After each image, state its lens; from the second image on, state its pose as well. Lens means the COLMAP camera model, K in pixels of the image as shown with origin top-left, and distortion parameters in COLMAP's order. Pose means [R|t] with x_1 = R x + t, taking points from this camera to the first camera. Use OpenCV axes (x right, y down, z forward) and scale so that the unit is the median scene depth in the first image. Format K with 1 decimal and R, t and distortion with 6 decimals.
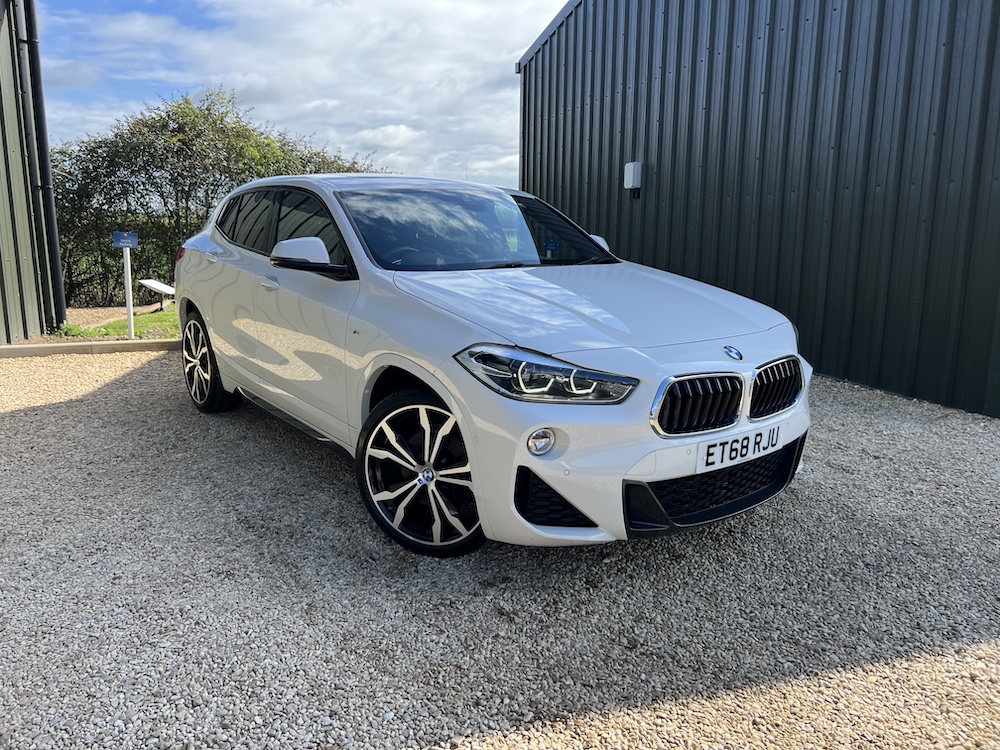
lens RADIAL K [[755.7, 0, 494.7], [0, 755.7, 379.6], [0, 0, 1]] dist [0.044318, -0.050193]
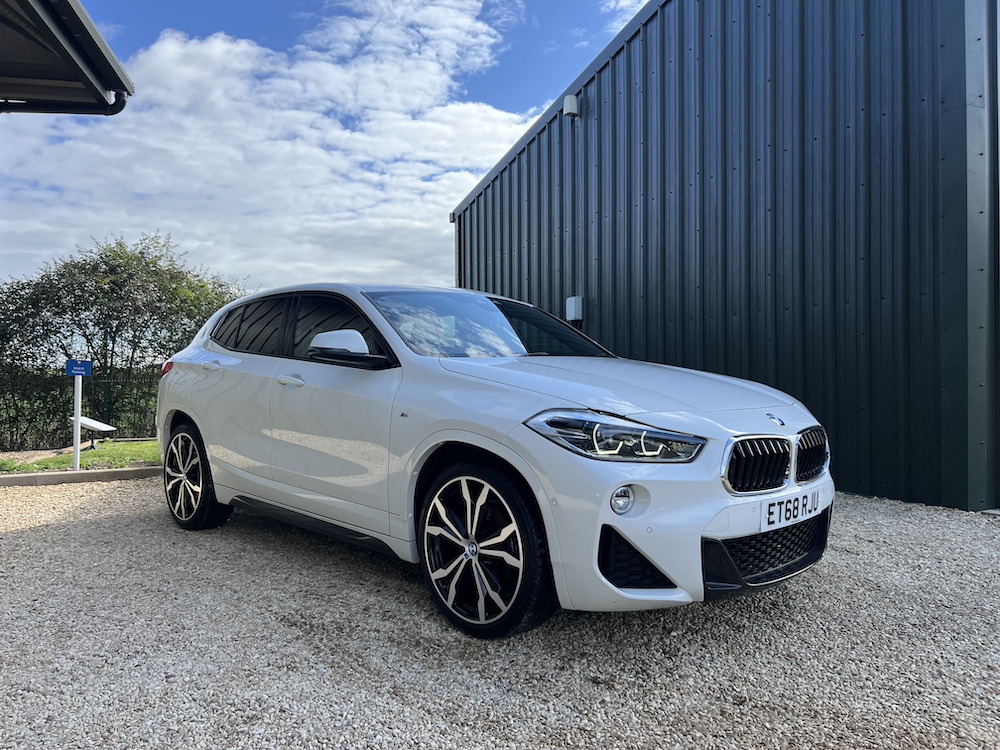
lens RADIAL K [[755.7, 0, 496.4], [0, 755.7, 381.5], [0, 0, 1]] dist [0.044318, -0.050193]
pose [[0.992588, -0.012629, 0.120870, -0.209849], [0.035362, 0.981564, -0.187835, 0.101540], [-0.116269, 0.190717, 0.974735, -0.009283]]
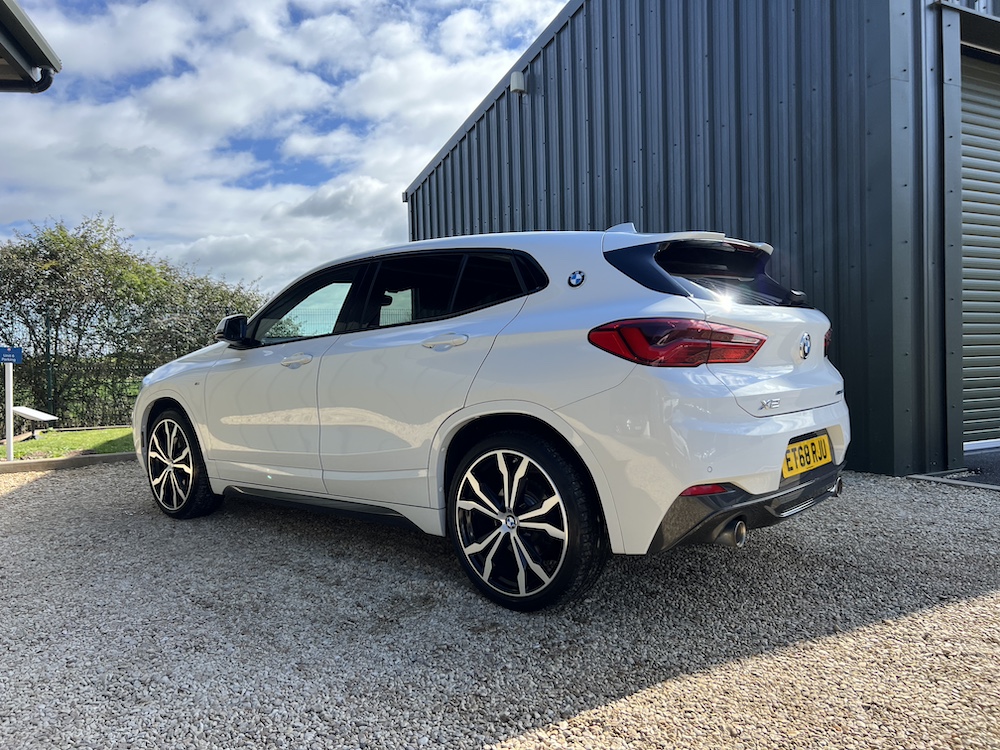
lens RADIAL K [[755.7, 0, 501.8], [0, 755.7, 381.6], [0, 0, 1]] dist [0.044318, -0.050193]
pose [[0.984686, -0.037096, 0.170347, -0.137229], [0.064892, 0.984878, -0.160635, 0.113725], [-0.161812, 0.169229, 0.972203, -0.020068]]
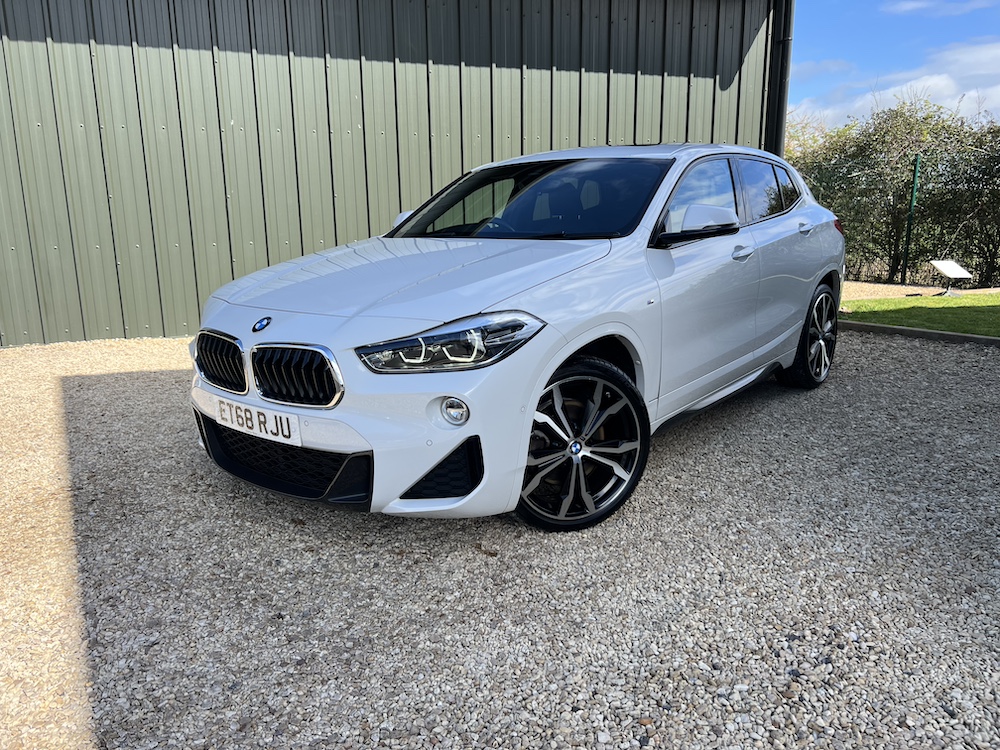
lens RADIAL K [[755.7, 0, 507.5], [0, 755.7, 376.5], [0, 0, 1]] dist [0.044318, -0.050193]
pose [[0.226043, 0.197125, -0.953963, 1.368495], [-0.174190, 0.971706, 0.159517, -0.186663], [0.958417, 0.130113, 0.253985, 1.084283]]
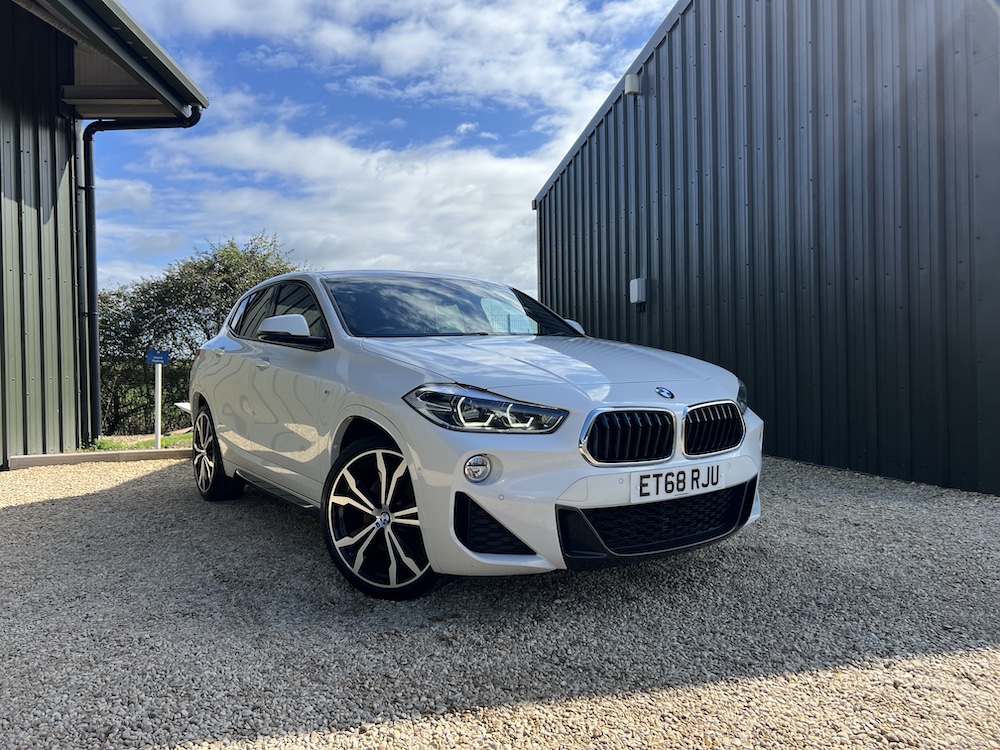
lens RADIAL K [[755.7, 0, 493.1], [0, 755.7, 376.9], [0, 0, 1]] dist [0.044318, -0.050193]
pose [[0.998190, -0.025021, -0.054685, 0.133632], [0.014639, 0.983079, -0.182597, 0.136865], [0.058329, 0.181466, 0.981666, -0.068712]]
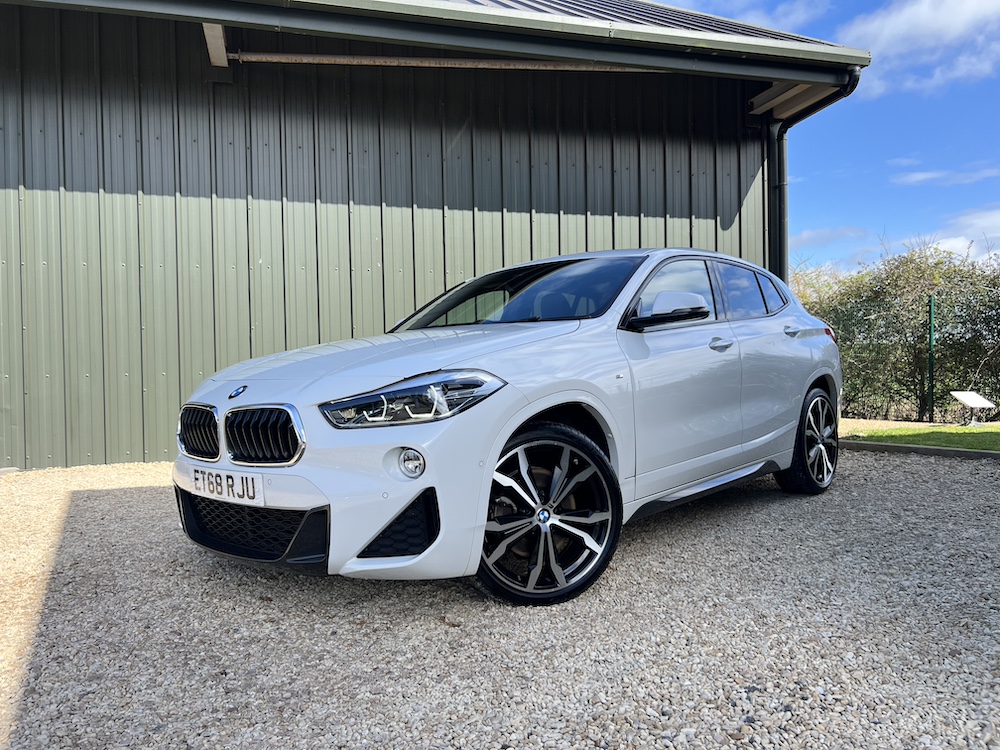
lens RADIAL K [[755.7, 0, 504.8], [0, 755.7, 376.9], [0, 0, 1]] dist [0.044318, -0.050193]
pose [[0.178075, -0.004558, -0.984006, 1.419956], [-0.167242, 0.985300, -0.034830, -0.081919], [0.969701, 0.170769, 0.174695, 1.189612]]
